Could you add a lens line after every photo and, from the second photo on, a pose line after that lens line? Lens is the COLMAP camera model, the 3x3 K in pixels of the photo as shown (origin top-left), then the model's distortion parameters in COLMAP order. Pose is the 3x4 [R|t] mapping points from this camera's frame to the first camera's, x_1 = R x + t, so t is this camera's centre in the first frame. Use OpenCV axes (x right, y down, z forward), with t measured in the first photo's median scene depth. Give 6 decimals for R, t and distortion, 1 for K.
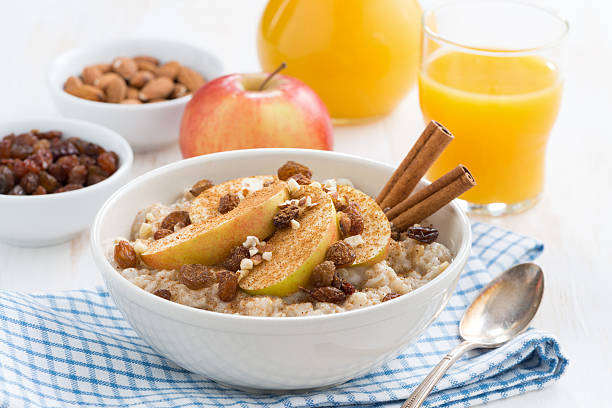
lens RADIAL K [[2132.5, 0, 307.9], [0, 2132.5, 204.9], [0, 0, 1]] dist [0.017427, 1.704541]
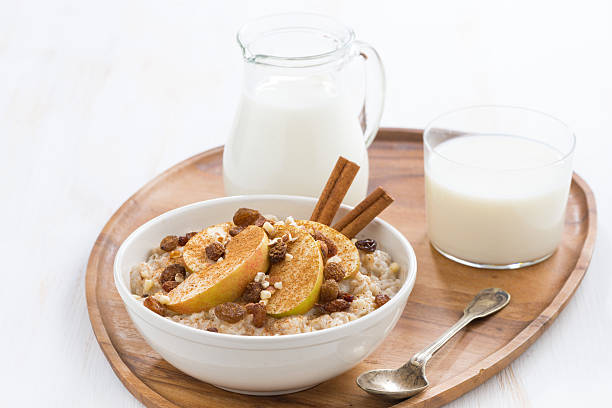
lens RADIAL K [[2060.6, 0, 306.3], [0, 2060.6, 204.0], [0, 0, 1]] dist [-0.113205, -0.348610]
pose [[0.921833, -0.183174, 0.341570, -0.407108], [0.179330, 0.982845, 0.043091, -0.072231], [-0.343604, 0.021531, 0.938868, -0.149265]]
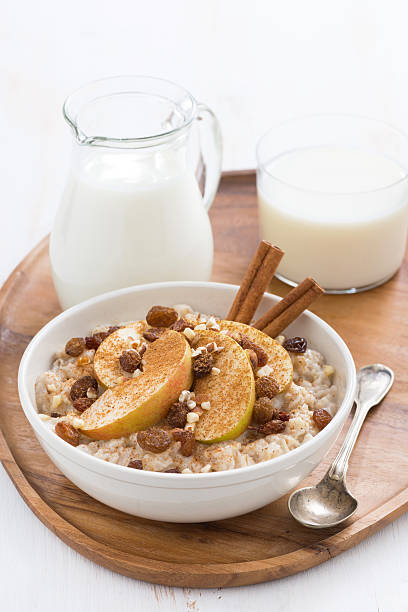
lens RADIAL K [[2060.6, 0, 204.3], [0, 2060.6, 306.0], [0, 0, 1]] dist [-0.113205, -0.348610]
pose [[0.899873, -0.245130, 0.360749, -0.395908], [0.197036, 0.966384, 0.165162, -0.205016], [-0.389108, -0.077544, 0.917923, 0.004600]]
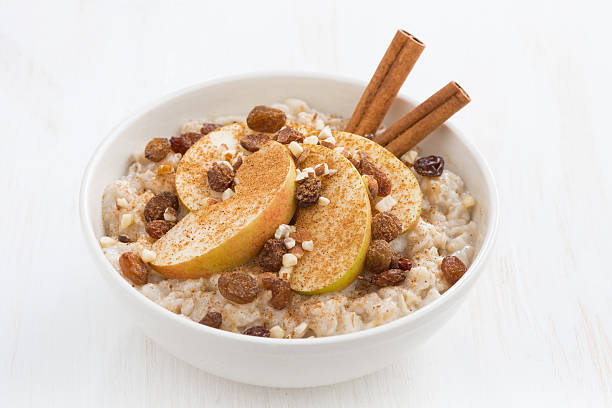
lens RADIAL K [[2132.5, 0, 307.9], [0, 2132.5, 204.9], [0, 0, 1]] dist [0.017427, 1.704541]
pose [[0.929070, -0.226311, 0.292595, -0.276269], [0.144259, 0.950048, 0.276763, -0.239613], [-0.340614, -0.214923, 0.915309, 0.176464]]
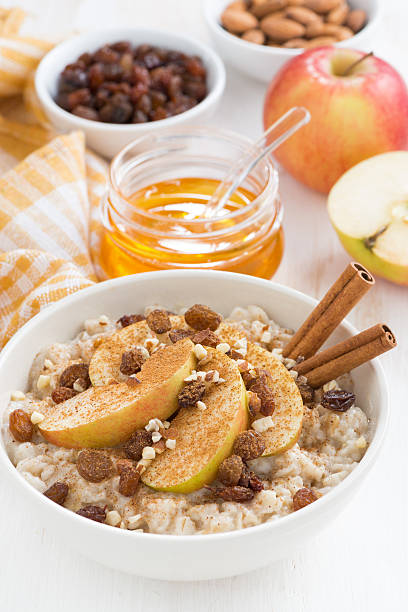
lens RADIAL K [[2132.5, 0, 203.9], [0, 2132.5, 305.4], [0, 0, 1]] dist [0.017427, 1.704541]
pose [[0.999788, 0.006197, -0.019630, 0.013304], [-0.001580, 0.973896, 0.226988, -0.245988], [0.020524, -0.226909, 0.973700, 0.099506]]
